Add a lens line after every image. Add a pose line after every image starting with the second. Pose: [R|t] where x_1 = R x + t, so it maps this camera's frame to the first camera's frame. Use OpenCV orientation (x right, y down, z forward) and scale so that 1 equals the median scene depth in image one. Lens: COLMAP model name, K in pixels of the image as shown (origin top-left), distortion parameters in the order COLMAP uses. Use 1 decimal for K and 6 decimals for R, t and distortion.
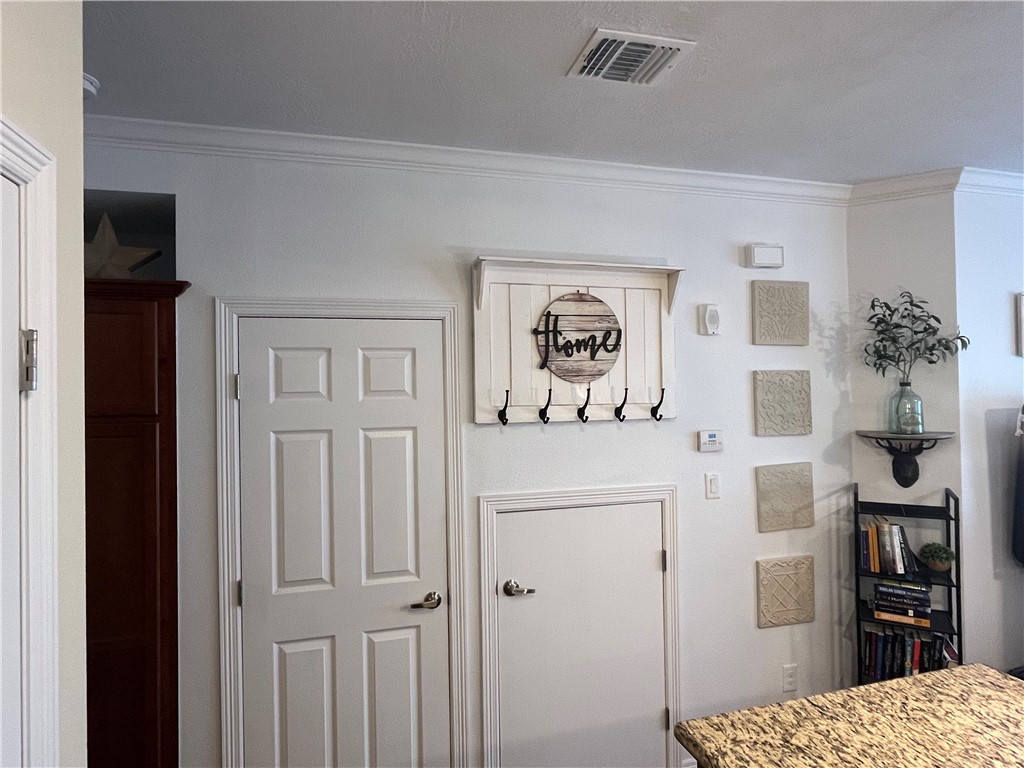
lens RADIAL K [[576.0, 0, 511.9], [0, 576.0, 386.8], [0, 0, 1]] dist [0.002013, 0.001574]
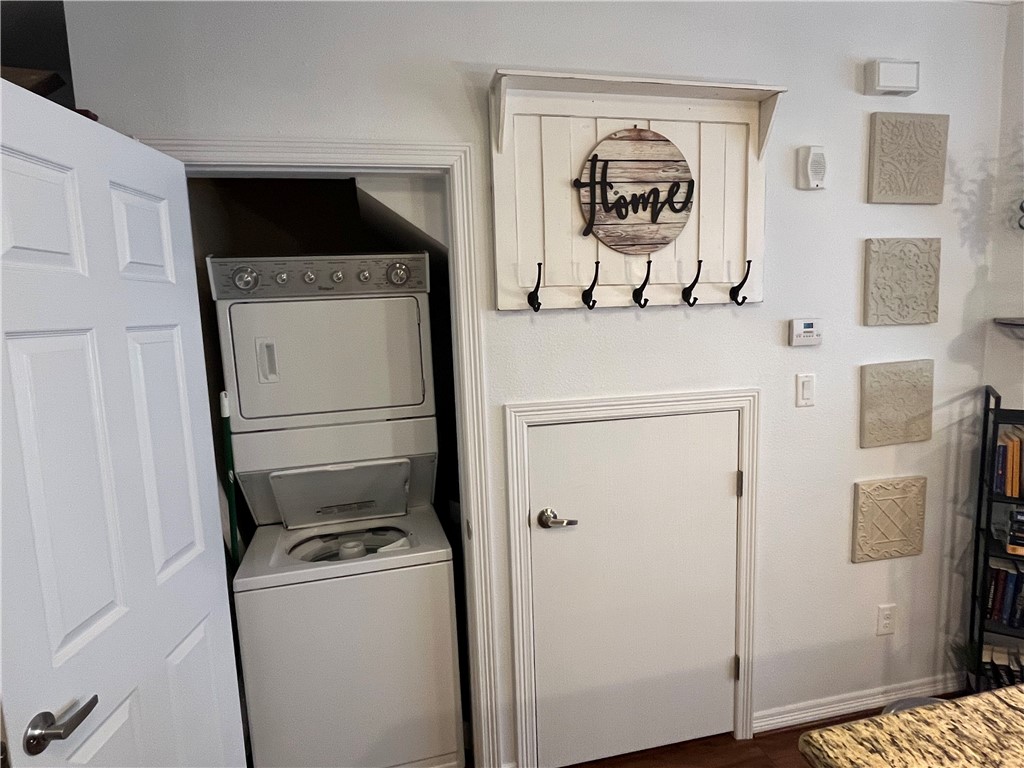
lens RADIAL K [[576.0, 0, 512.8], [0, 576.0, 383.5], [0, 0, 1]] dist [0.002013, 0.001574]
pose [[0.998586, -0.010656, -0.052076, -0.004853], [0.017845, 0.990047, 0.139599, 0.048971], [0.050071, -0.140331, 0.988838, 0.219670]]
